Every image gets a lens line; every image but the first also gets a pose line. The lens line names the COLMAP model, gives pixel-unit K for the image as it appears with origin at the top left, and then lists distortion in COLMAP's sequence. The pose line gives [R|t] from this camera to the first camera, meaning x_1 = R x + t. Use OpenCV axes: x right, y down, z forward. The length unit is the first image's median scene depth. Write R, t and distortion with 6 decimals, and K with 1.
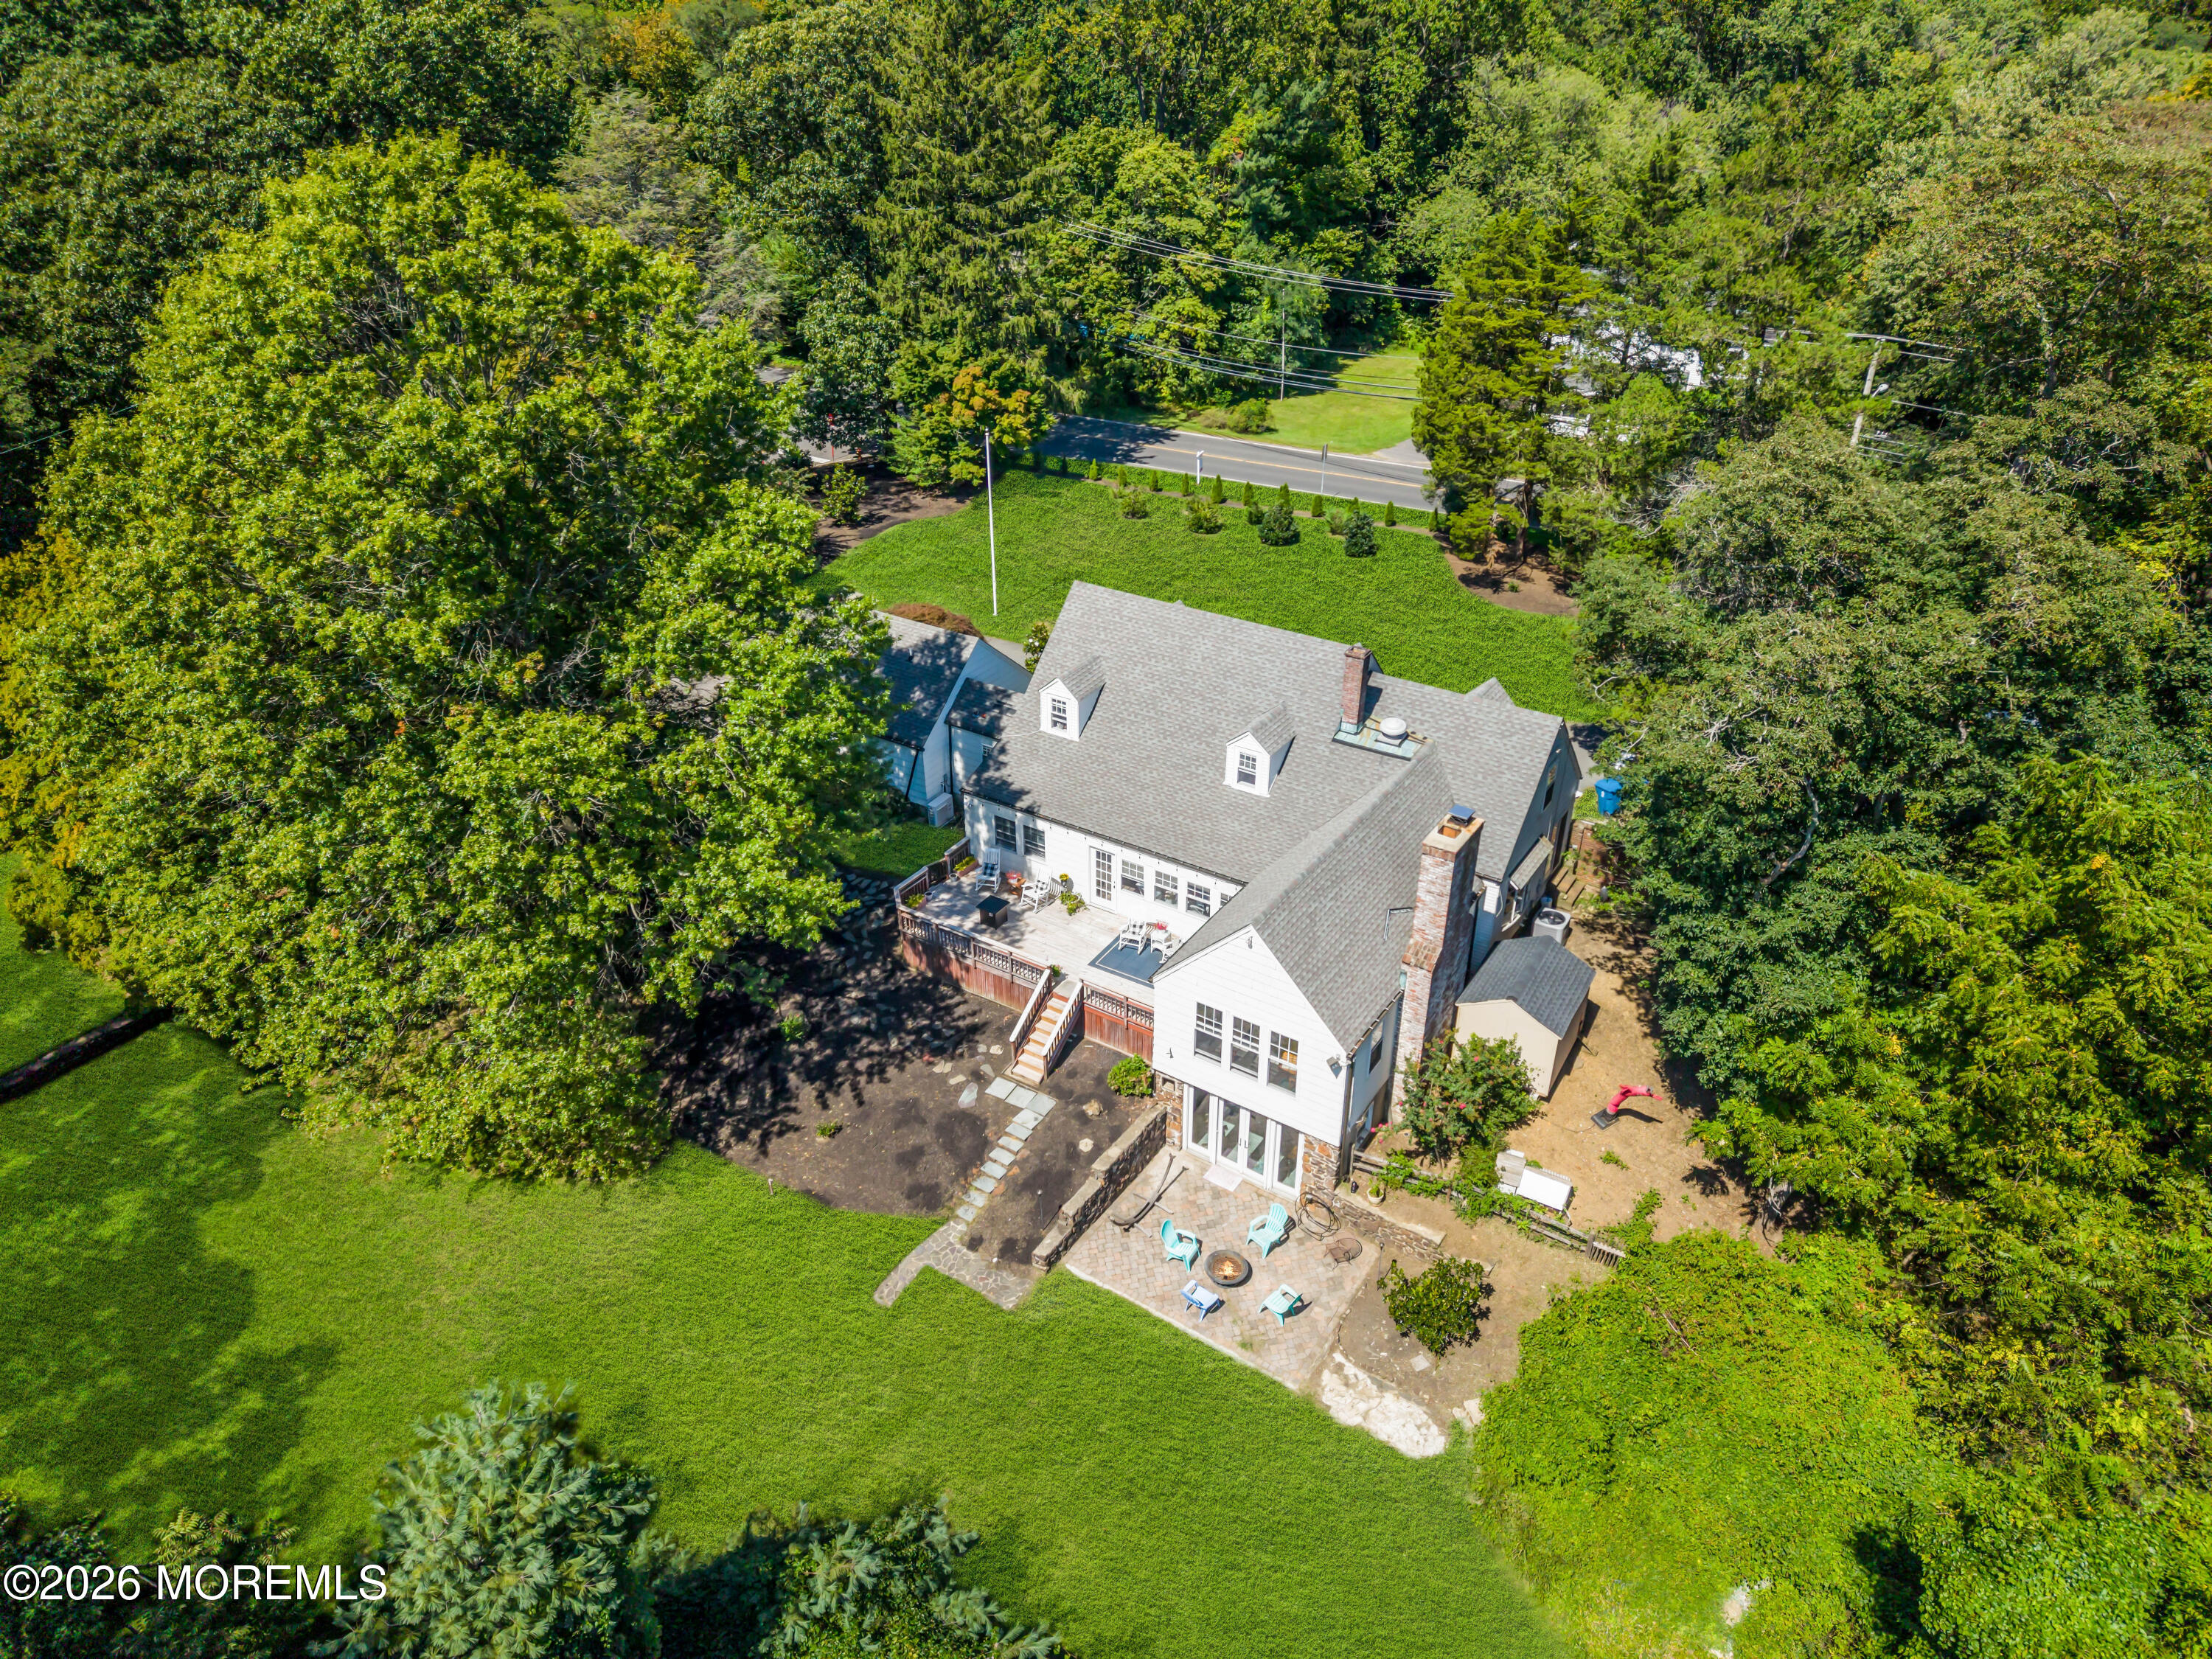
lens RADIAL K [[1468.2, 0, 1102.1], [0, 1468.2, 815.9], [0, 0, 1]] dist [0.101375, -0.127733]
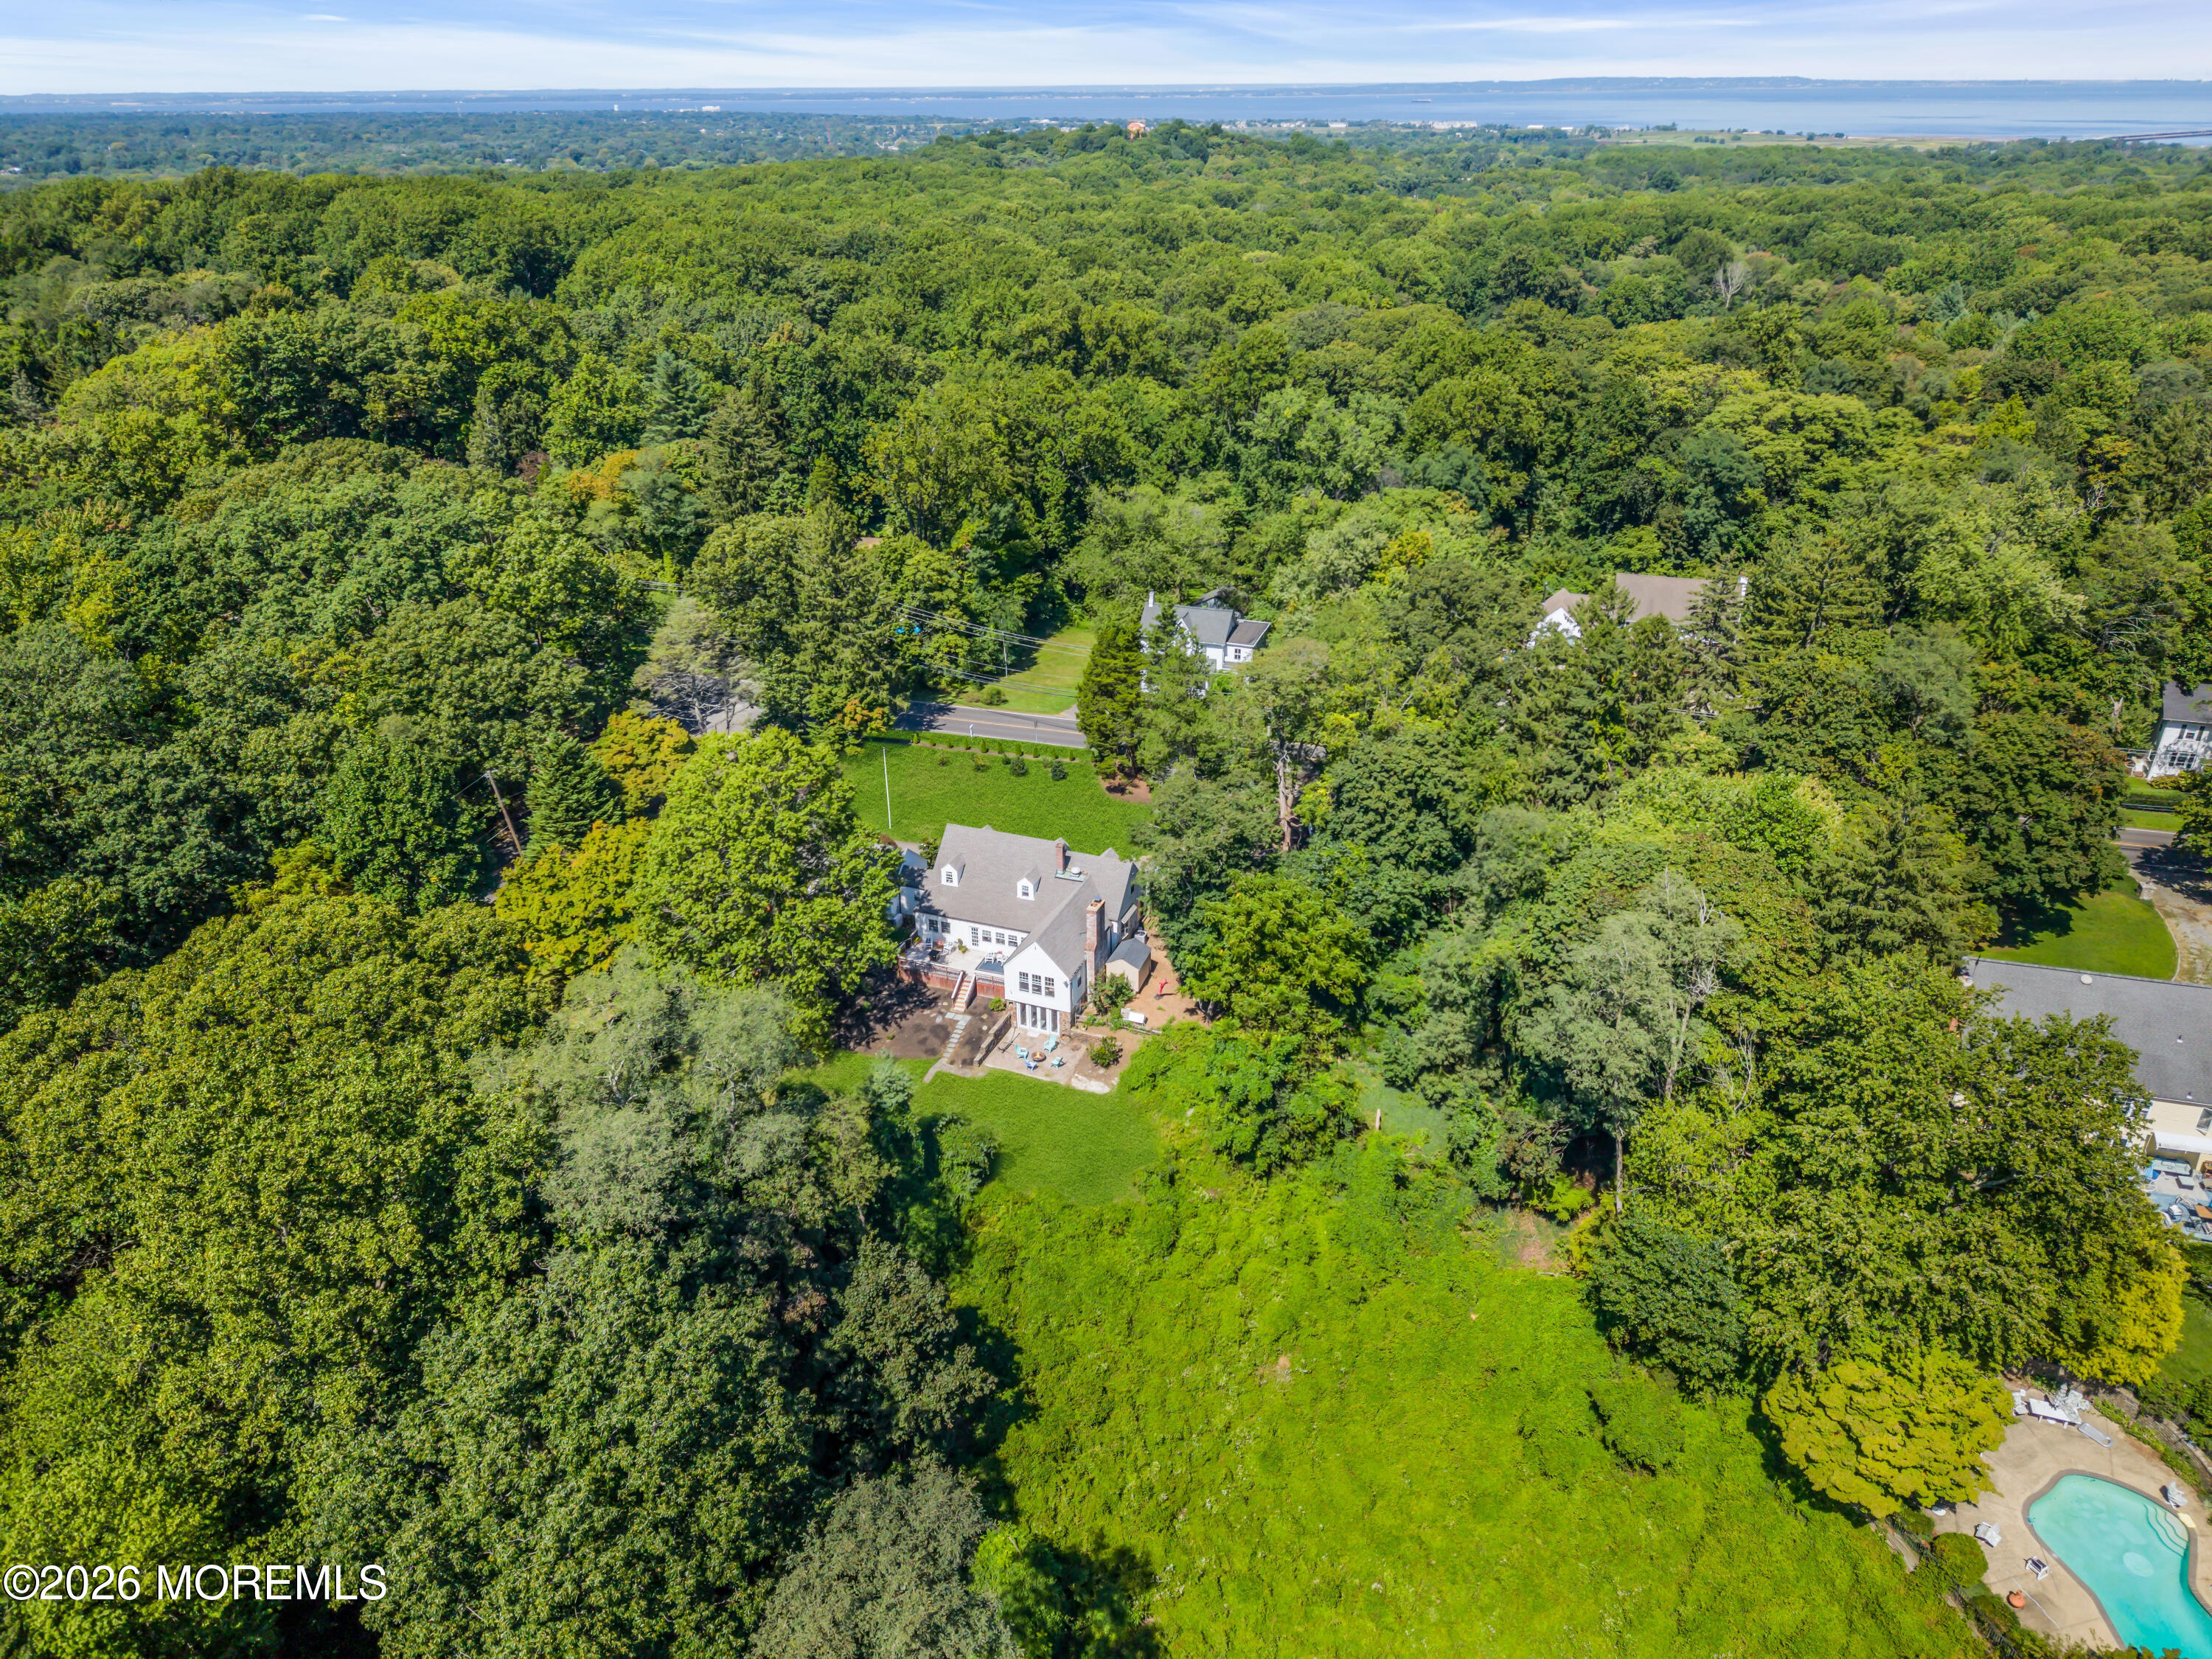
lens RADIAL K [[1468.2, 0, 1102.1], [0, 1468.2, 815.9], [0, 0, 1]] dist [0.101375, -0.127733]
pose [[0.978266, -0.096381, 0.183595, -0.244787], [0.110094, 0.991727, -0.066000, 0.024813], [-0.175715, 0.084779, 0.980784, -1.683012]]
